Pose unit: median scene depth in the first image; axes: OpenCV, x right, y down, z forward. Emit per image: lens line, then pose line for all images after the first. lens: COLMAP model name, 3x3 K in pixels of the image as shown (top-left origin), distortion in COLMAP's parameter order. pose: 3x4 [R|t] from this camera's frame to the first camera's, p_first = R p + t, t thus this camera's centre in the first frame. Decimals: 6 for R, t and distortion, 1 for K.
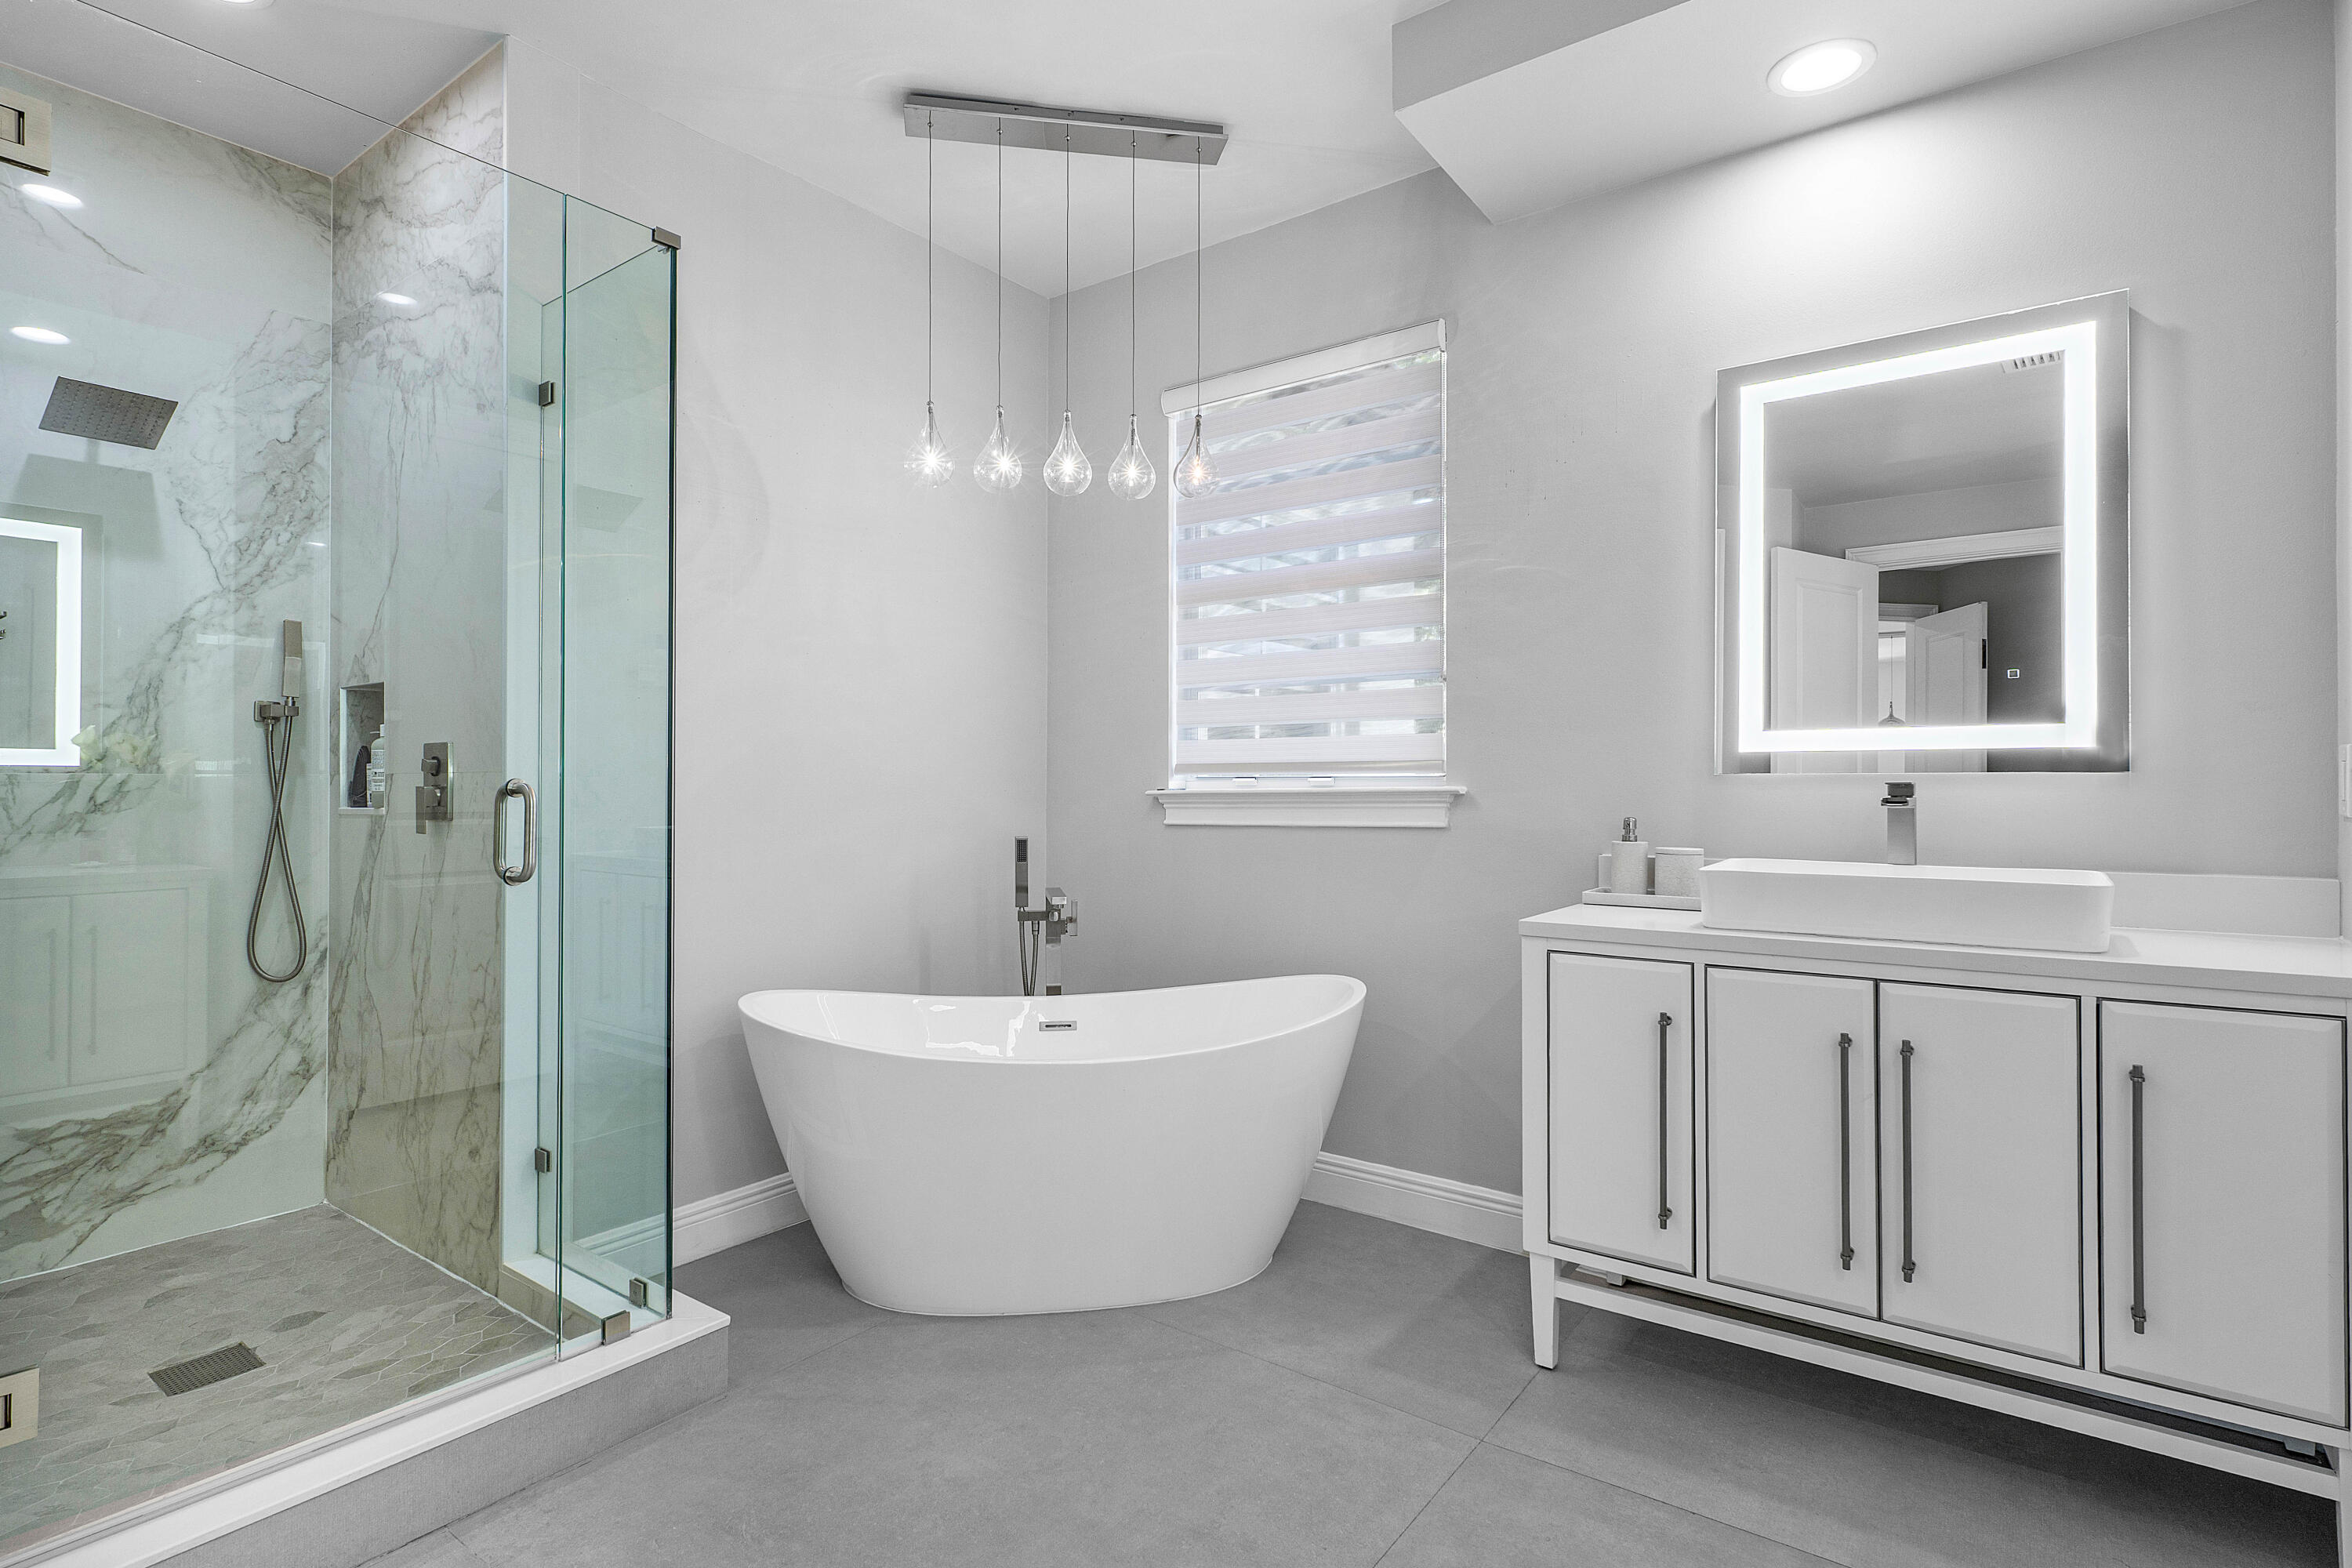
lens RADIAL K [[1176.2, 0, 1153.8], [0, 1176.2, 771.1], [0, 0, 1]] dist [0.004590, 0.003112]
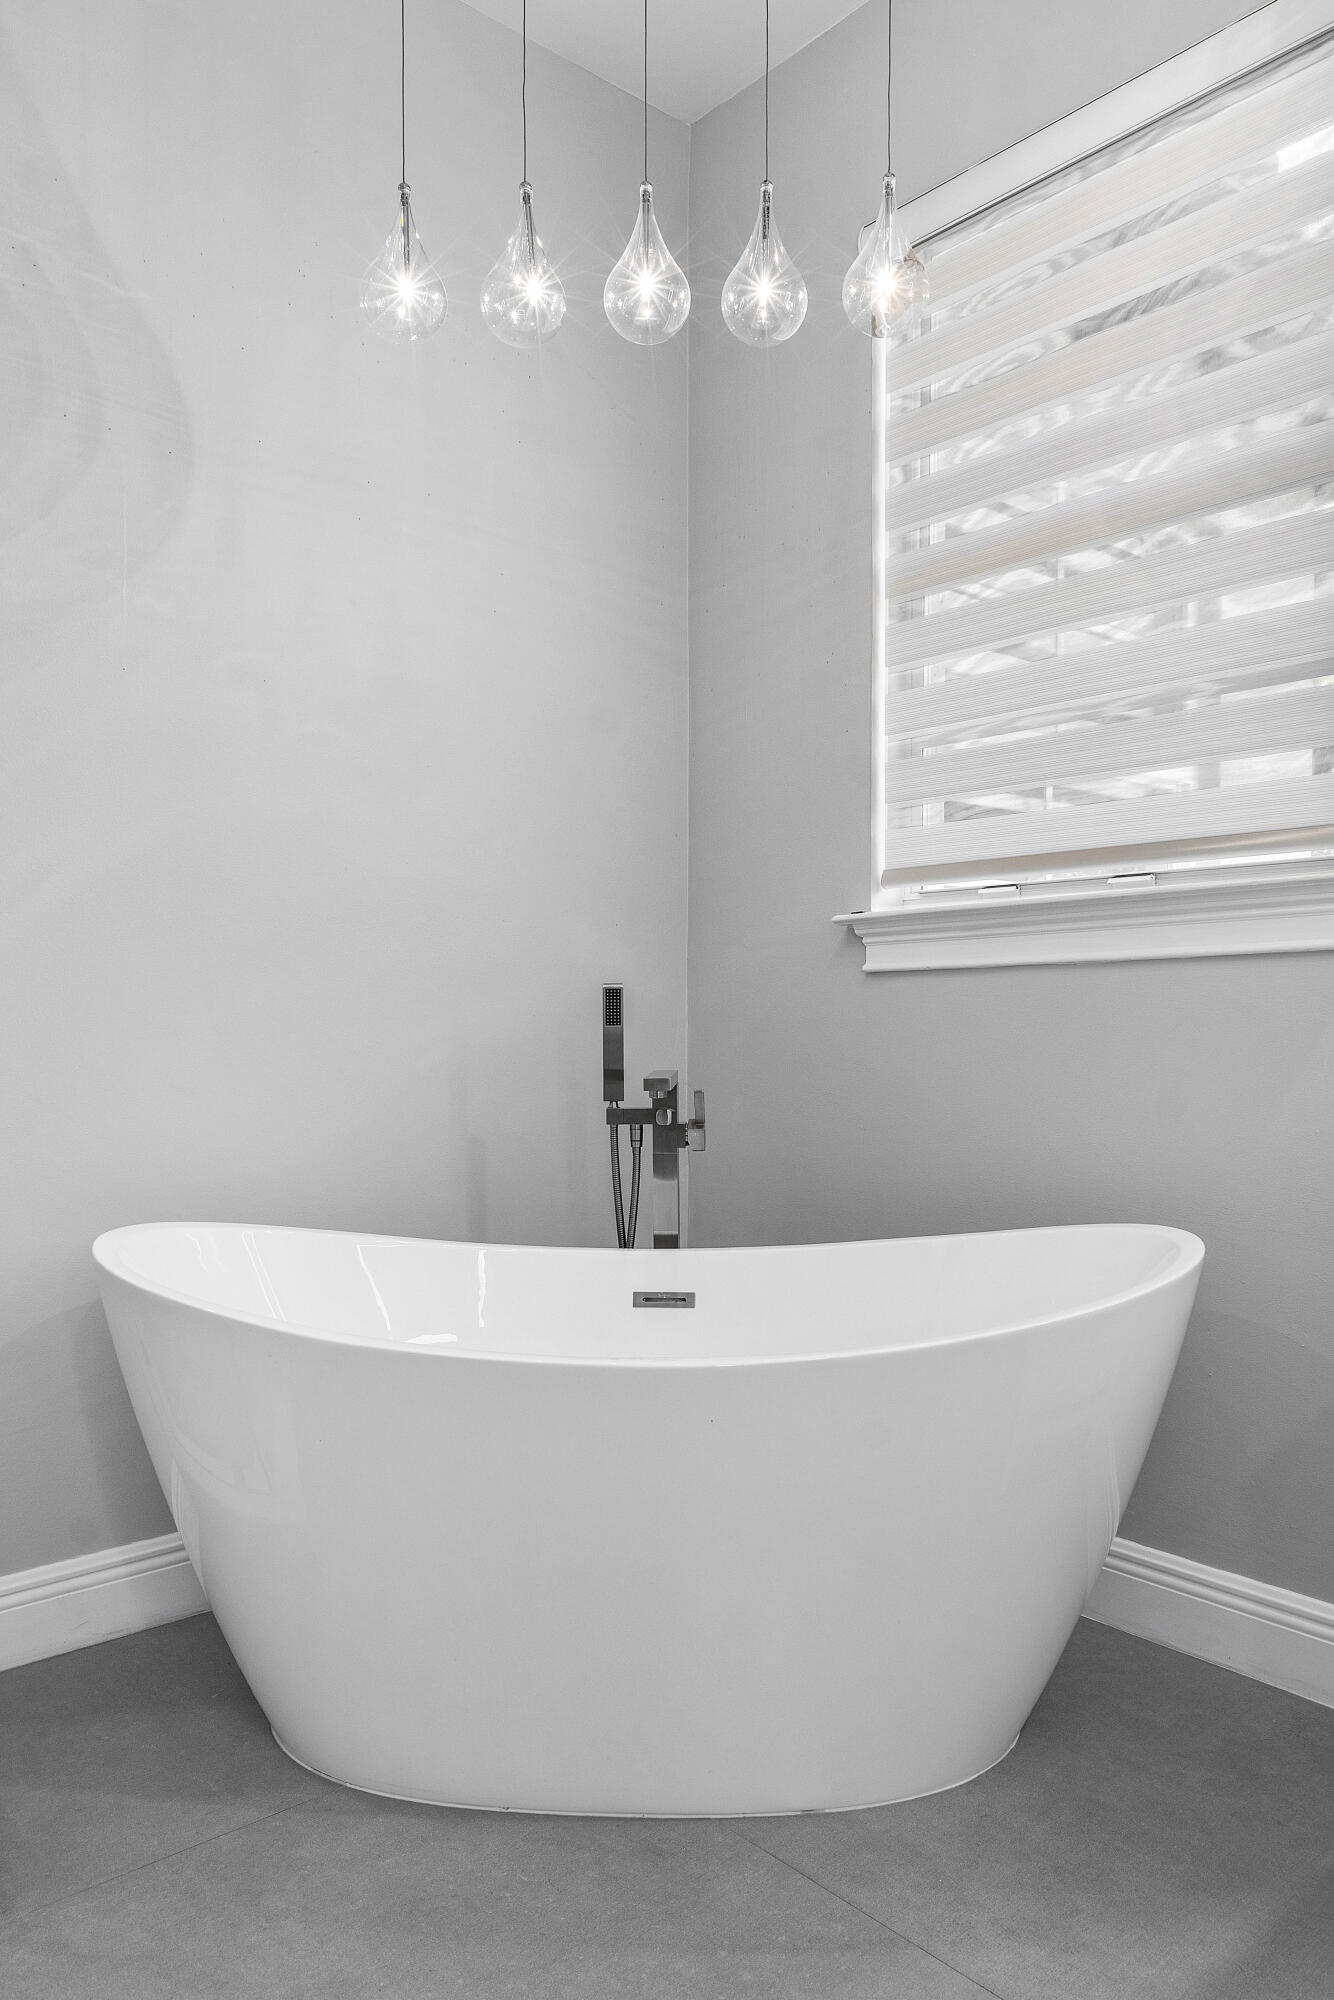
lens RADIAL K [[1450.2, 0, 693.0], [0, 1450.2, 1057.4], [0, 0, 1]] dist [-0.004708, -0.000085]
pose [[0.983327, 0.005509, -0.181763, 0.071610], [0.002924, 0.998933, 0.046096, 0.067971], [0.181822, -0.045859, 0.982261, 0.322551]]
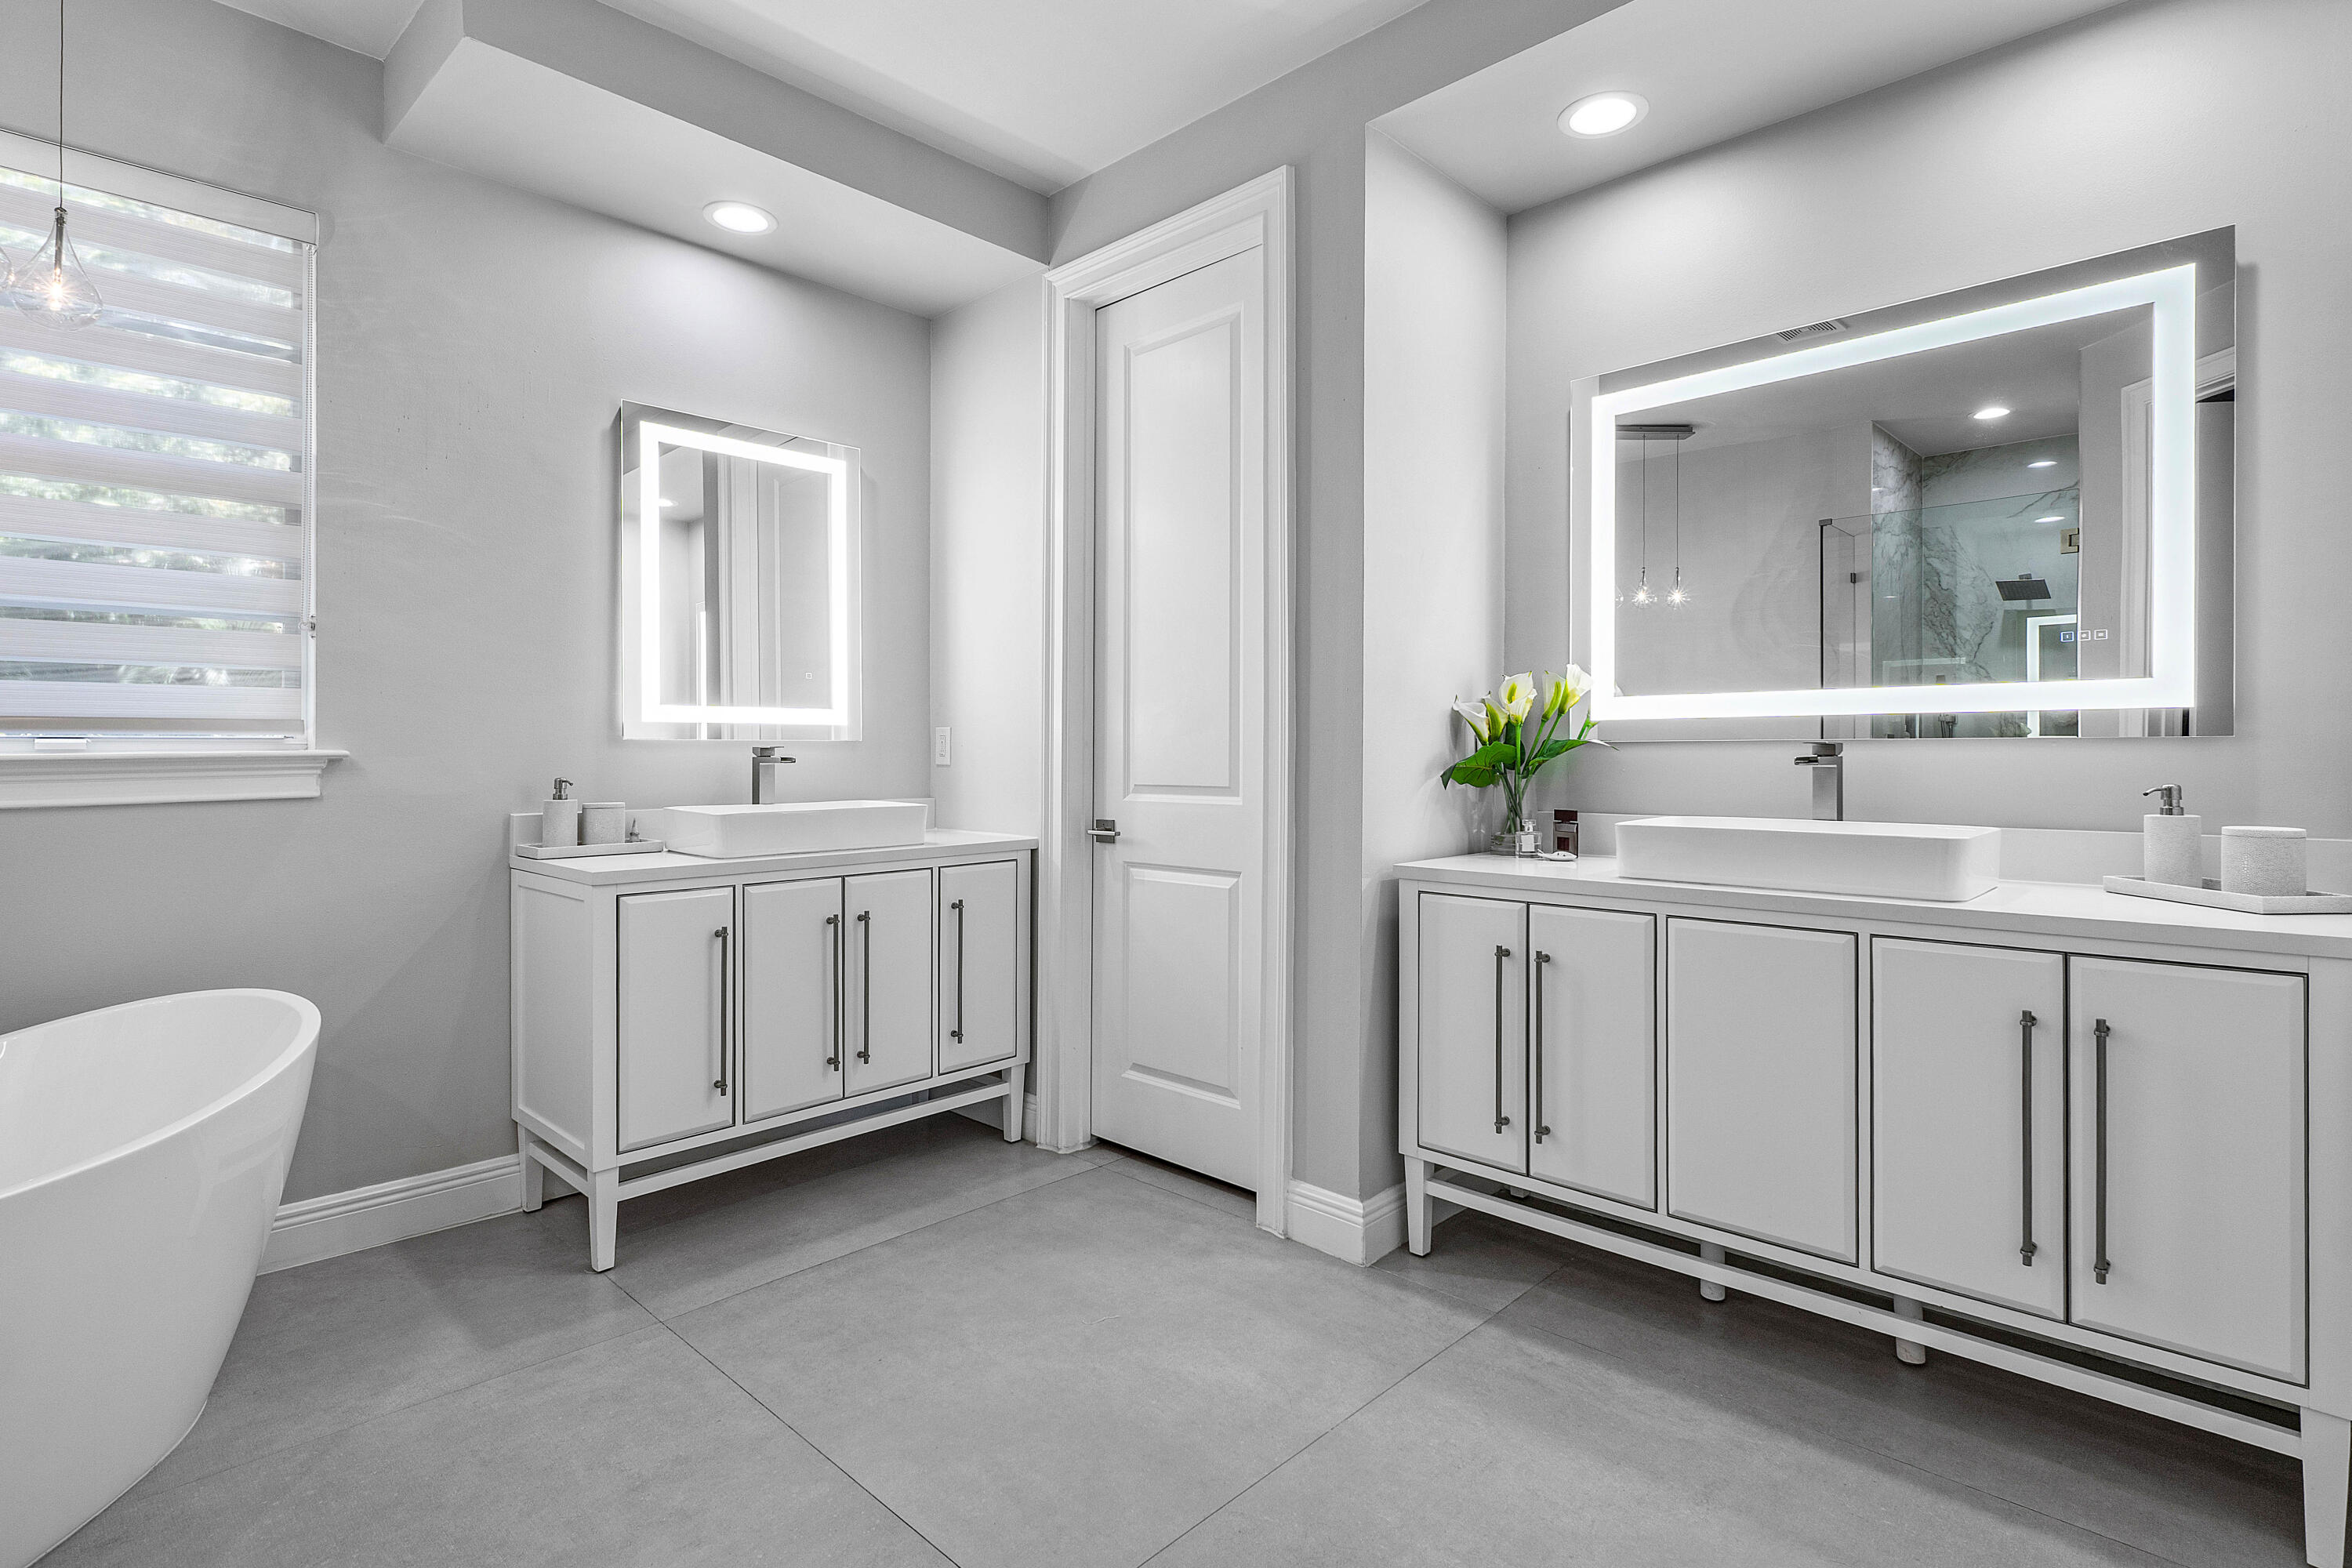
lens RADIAL K [[1176.2, 0, 1166.0], [0, 1176.2, 770.6], [0, 0, 1]] dist [0.004590, 0.003112]
pose [[0.117329, -0.013724, 0.992998, -0.563391], [-0.006118, 0.999876, 0.014542, 0.011700], [-0.993074, -0.007781, 0.117230, 0.277485]]
